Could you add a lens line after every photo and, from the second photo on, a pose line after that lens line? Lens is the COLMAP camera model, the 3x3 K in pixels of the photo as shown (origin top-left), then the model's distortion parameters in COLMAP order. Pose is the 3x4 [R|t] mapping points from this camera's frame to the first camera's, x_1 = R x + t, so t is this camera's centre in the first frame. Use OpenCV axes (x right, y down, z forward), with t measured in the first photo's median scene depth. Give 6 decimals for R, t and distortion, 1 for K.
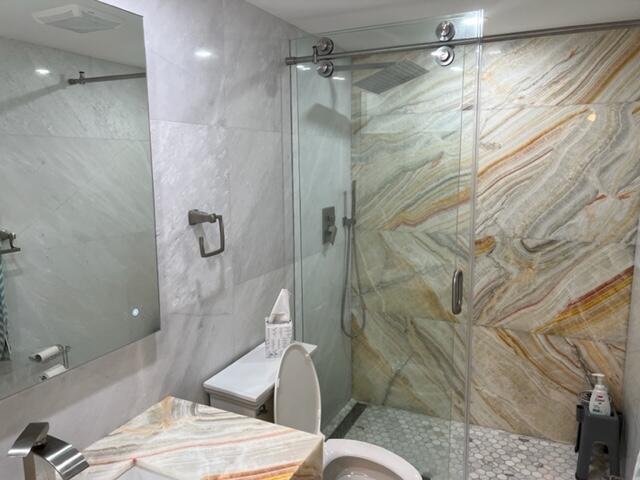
lens RADIAL K [[480.4, 0, 317.0], [0, 480.4, 239.5], [0, 0, 1]] dist [0.035749, -0.039326]
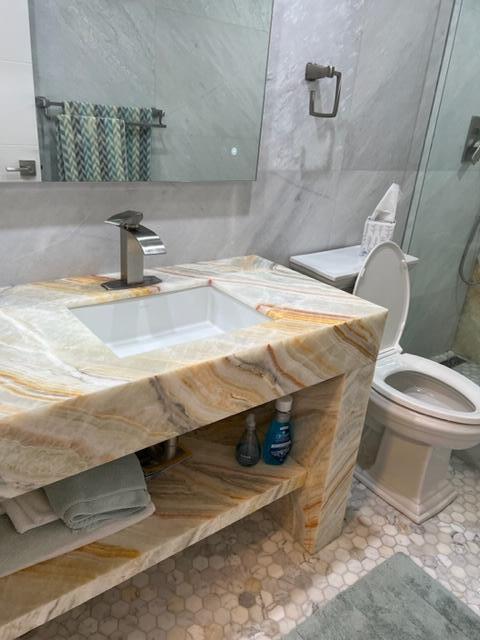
lens RADIAL K [[480.4, 0, 237.3], [0, 480.4, 321.2], [0, 0, 1]] dist [0.035749, -0.039326]
pose [[0.887625, 0.251687, -0.385715, 0.097508], [-0.158374, 0.953204, 0.257528, 0.191712], [0.432481, -0.167501, 0.885948, 0.025718]]
